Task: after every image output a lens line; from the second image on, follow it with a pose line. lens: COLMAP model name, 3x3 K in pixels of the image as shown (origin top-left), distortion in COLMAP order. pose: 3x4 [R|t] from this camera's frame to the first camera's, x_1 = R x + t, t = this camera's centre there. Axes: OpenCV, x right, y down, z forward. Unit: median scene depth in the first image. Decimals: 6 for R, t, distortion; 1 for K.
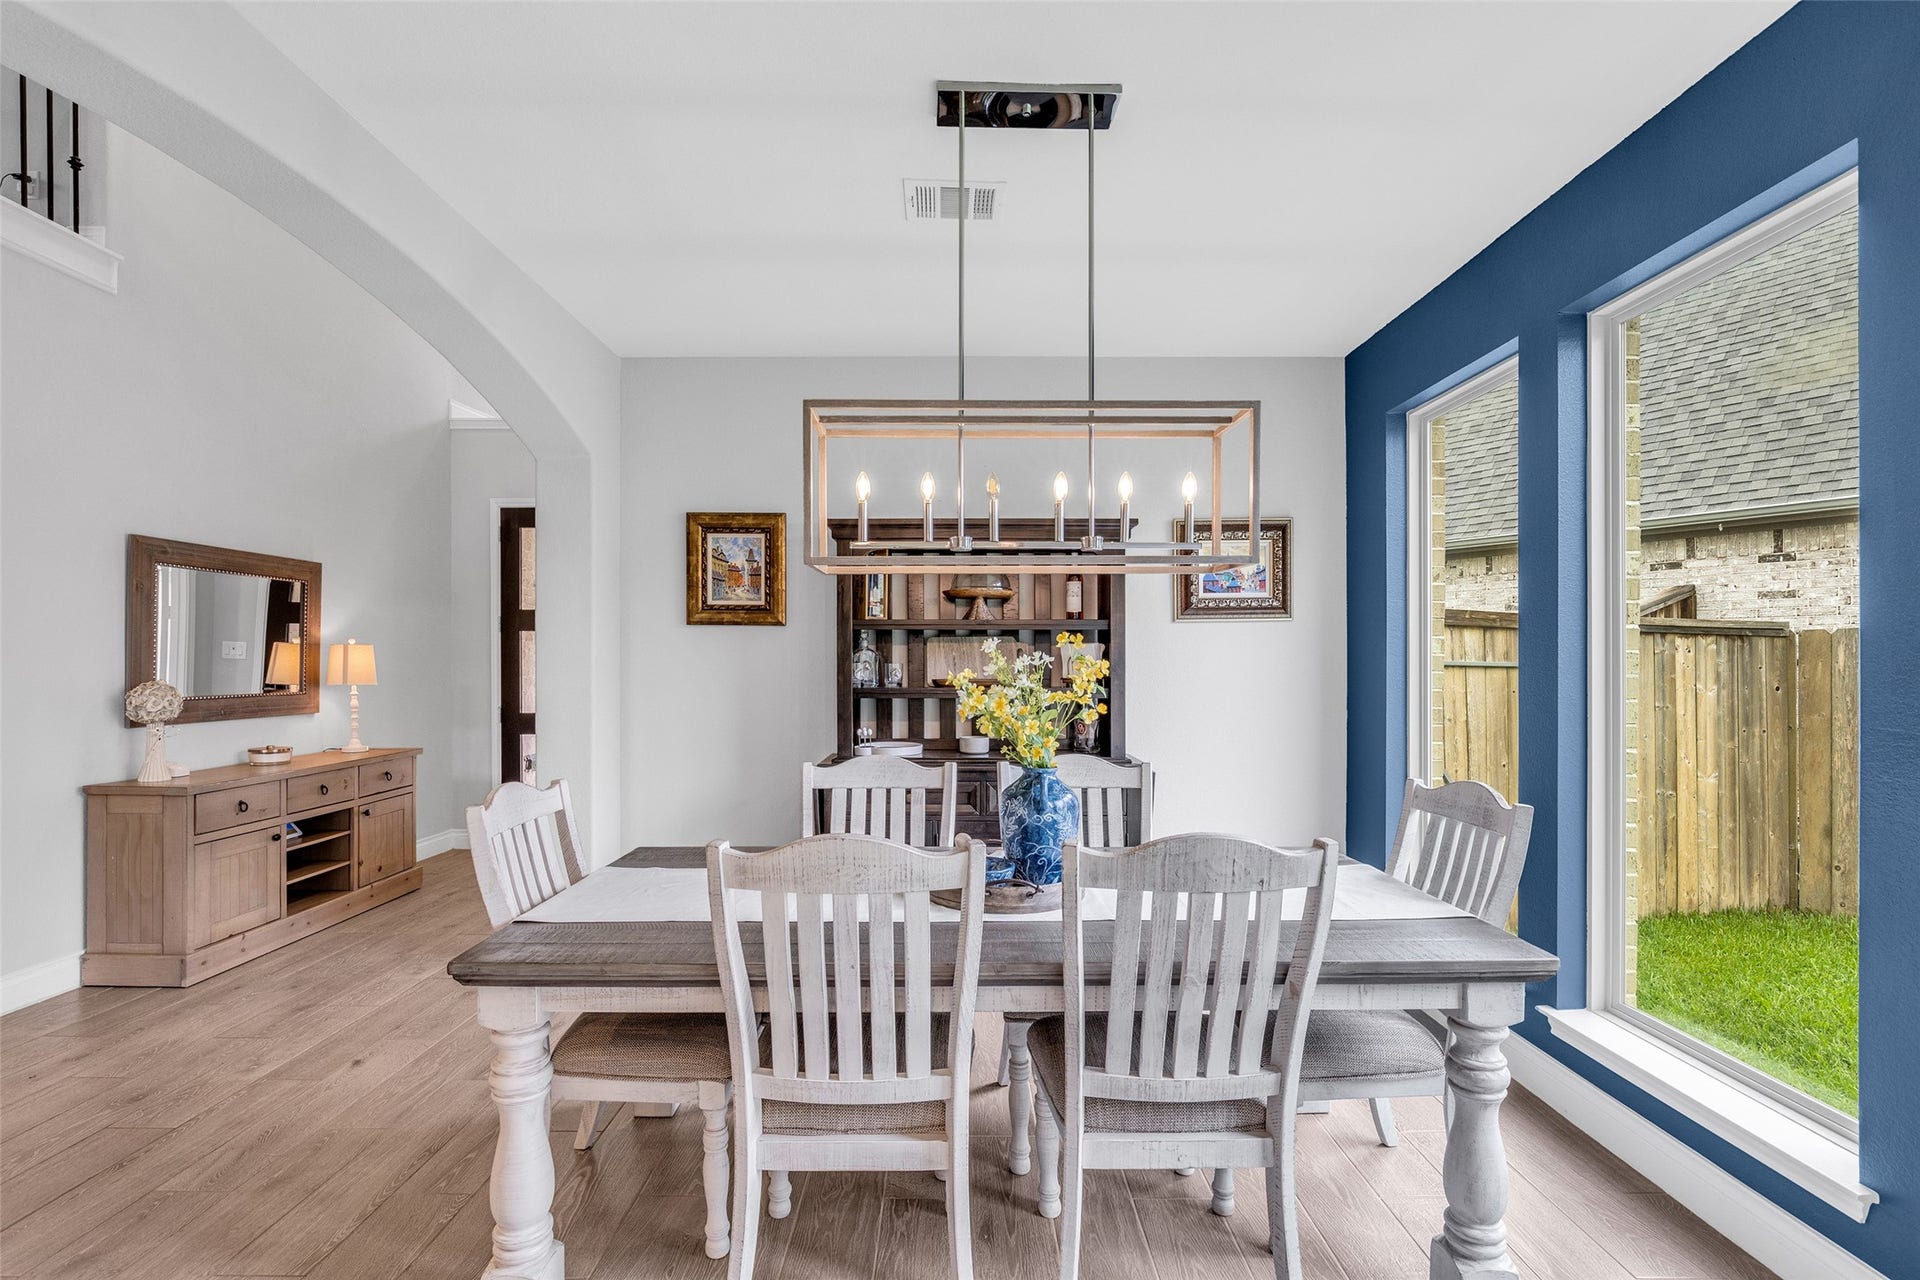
lens RADIAL K [[885.3, 0, 949.6], [0, 885.3, 662.1], [0, 0, 1]] dist [-0.004205, -0.000154]
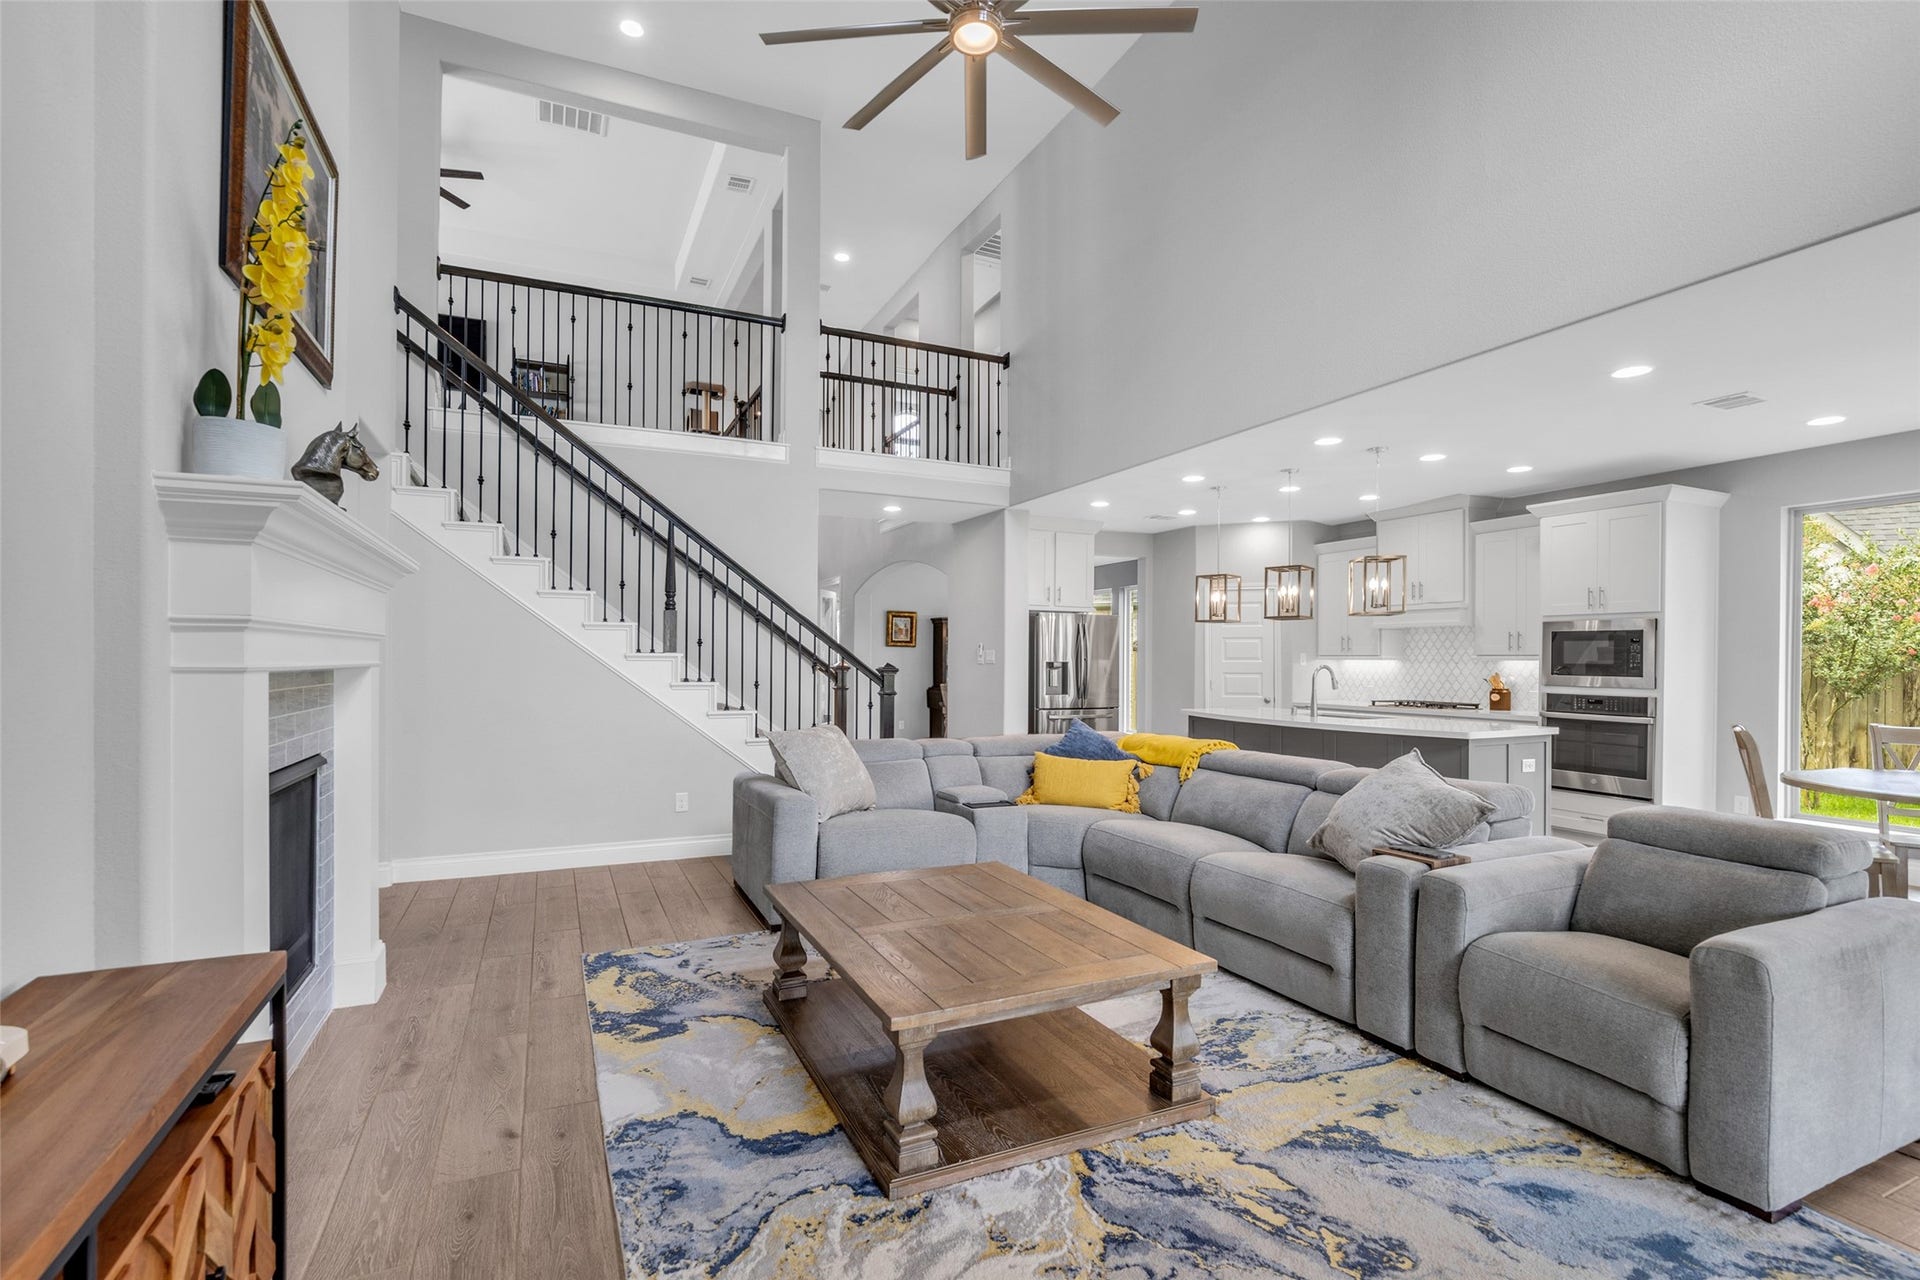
lens RADIAL K [[878.2, 0, 948.7], [0, 878.2, 648.2], [0, 0, 1]] dist [-0.009390, 0.000543]
pose [[0.907185, 0.008174, 0.420653, -1.390106], [-0.003627, 0.999926, -0.011608, -0.003741], [-0.420716, 0.009005, 0.907148, -1.875647]]
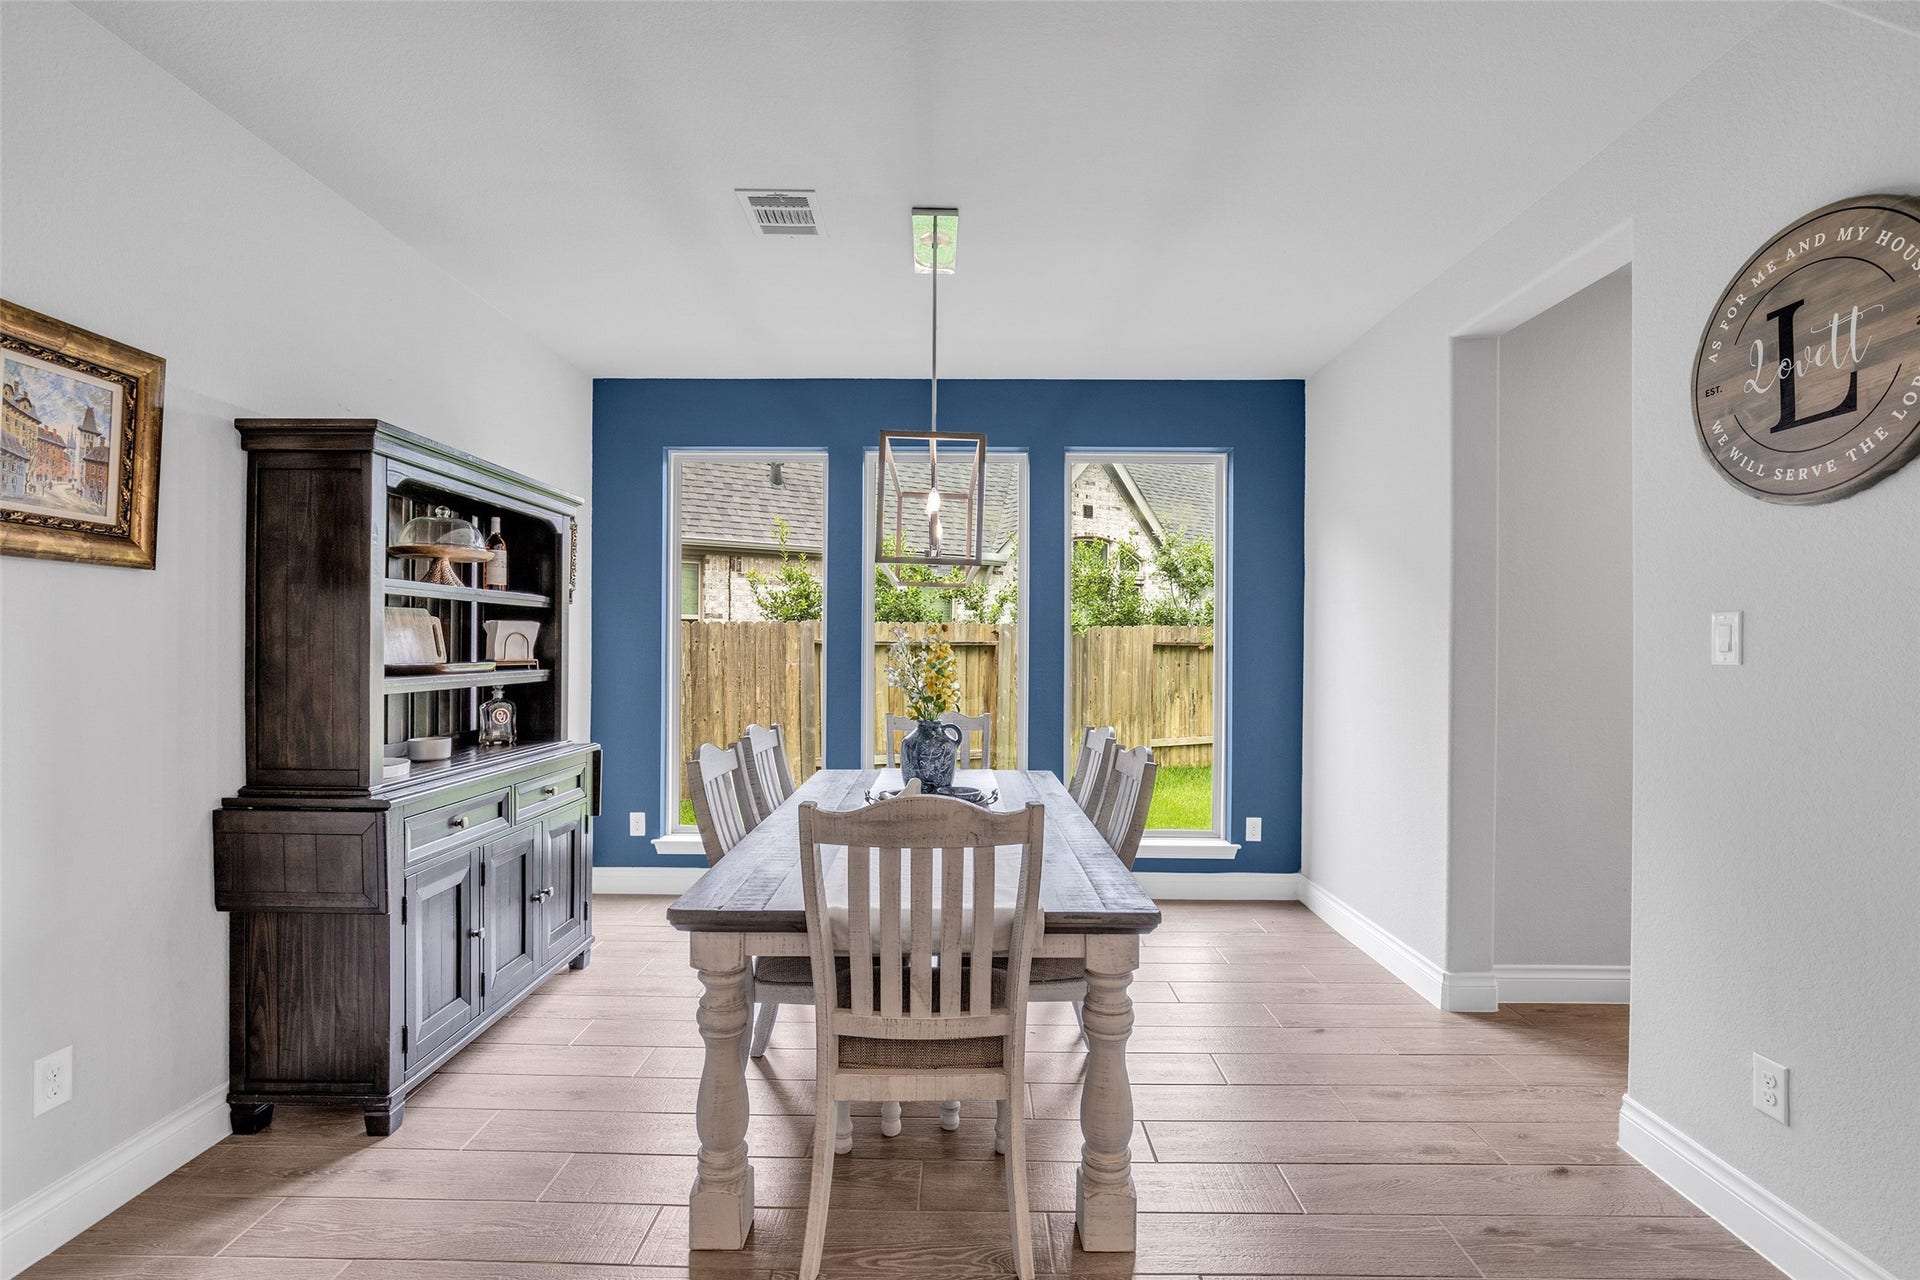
lens RADIAL K [[887.5, 0, 960.0], [0, 887.5, 640.0], [0, 0, 1]] dist [-0.011381, 0.001776]
pose [[0.003038, 0.005486, 0.999980, -0.708589], [-0.005844, 0.999968, -0.005468, 0.000142], [-0.999978, -0.005827, 0.003070, 0.518552]]
